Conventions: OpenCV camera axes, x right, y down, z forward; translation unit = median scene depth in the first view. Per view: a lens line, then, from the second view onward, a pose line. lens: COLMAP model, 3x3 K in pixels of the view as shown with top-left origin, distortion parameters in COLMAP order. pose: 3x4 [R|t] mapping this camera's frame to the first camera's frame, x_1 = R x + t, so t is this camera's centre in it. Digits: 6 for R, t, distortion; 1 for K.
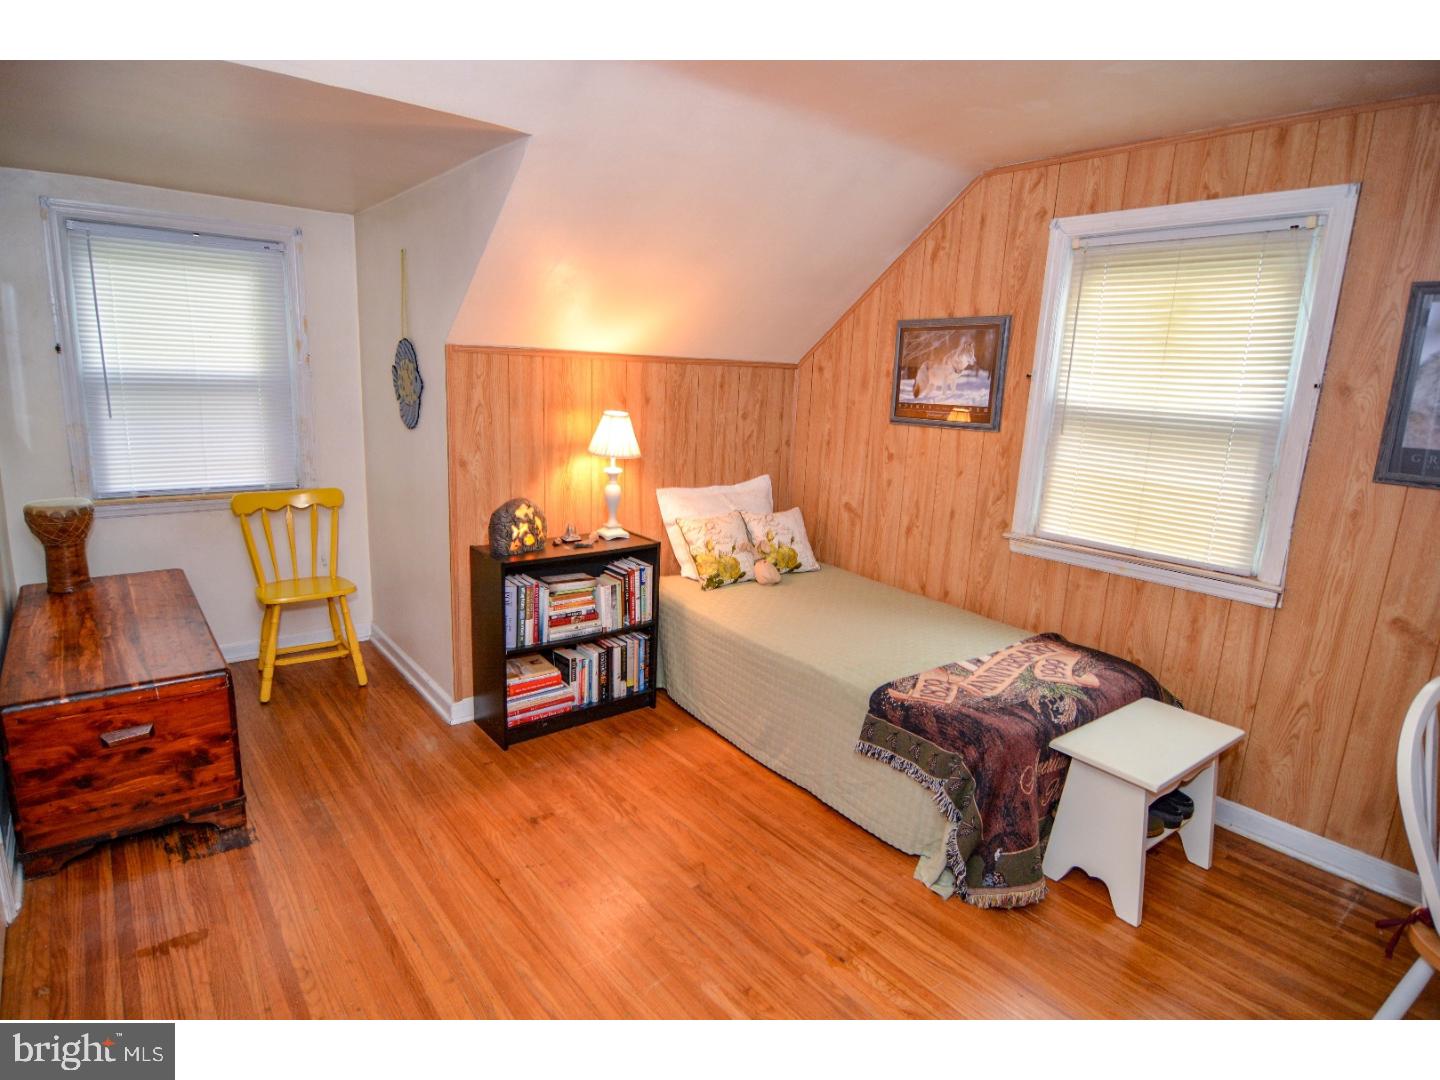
lens RADIAL K [[786.5, 0, 710.0], [0, 786.5, 535.4], [0, 0, 1]] dist [-0.006168, -0.012708]
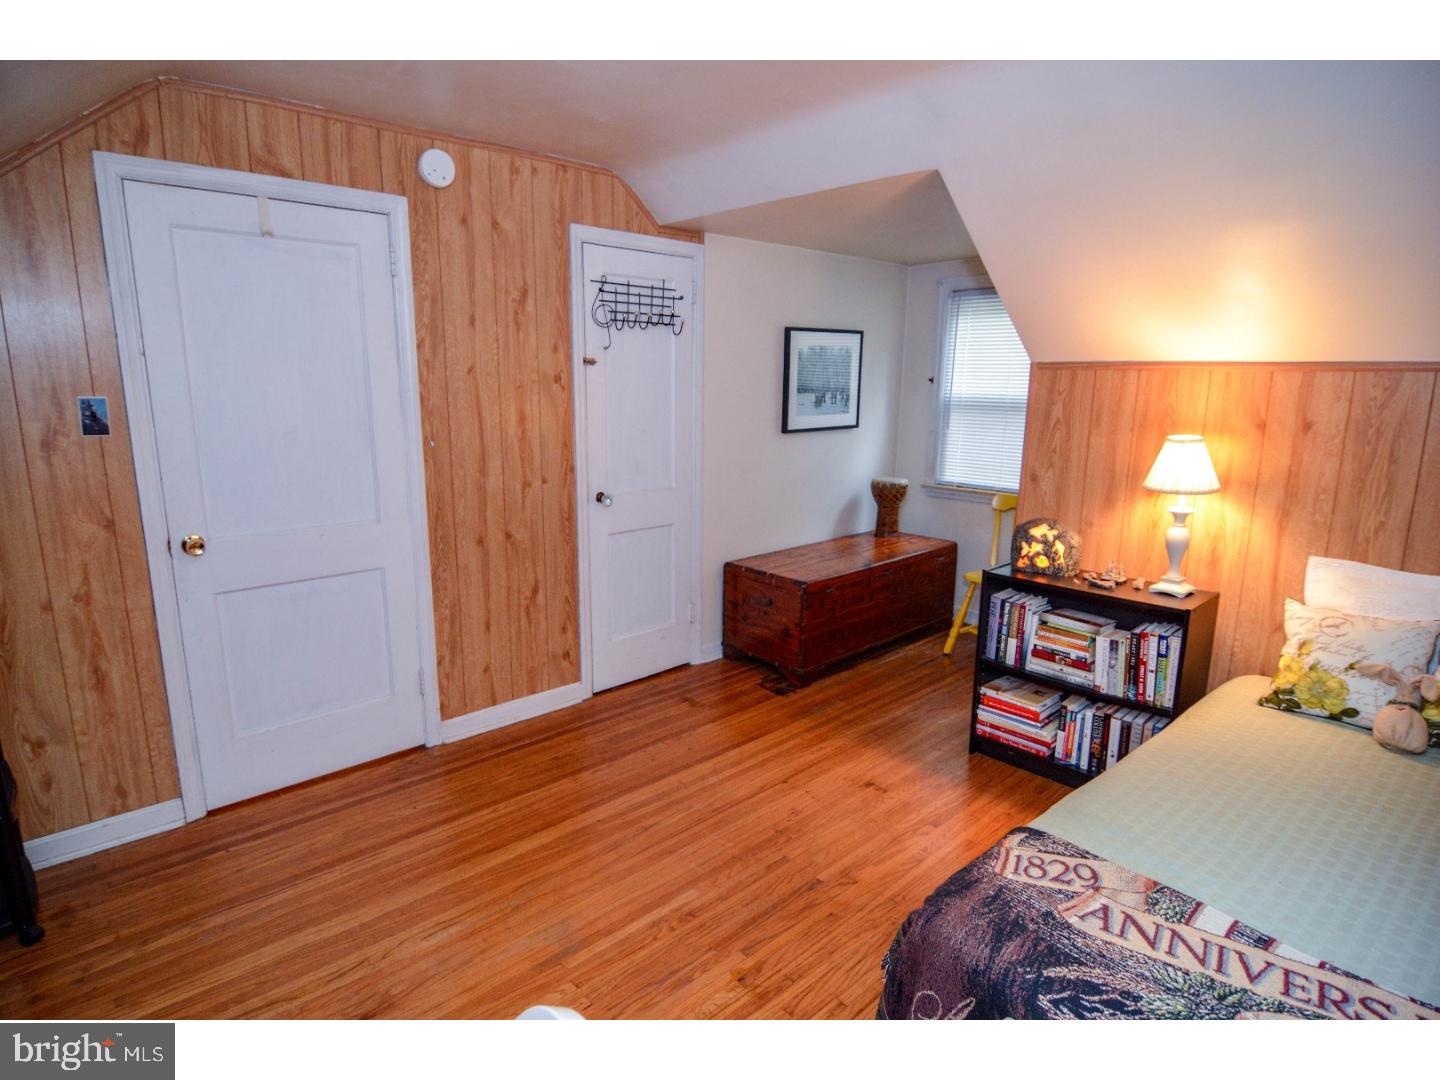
lens RADIAL K [[786.5, 0, 710.9], [0, 786.5, 541.5], [0, 0, 1]] dist [-0.006168, -0.012708]
pose [[0.066605, 0.161945, -0.984549, 0.669145], [-0.210732, 0.966766, 0.144764, -0.070196], [0.975272, 0.197834, 0.098518, 0.499739]]
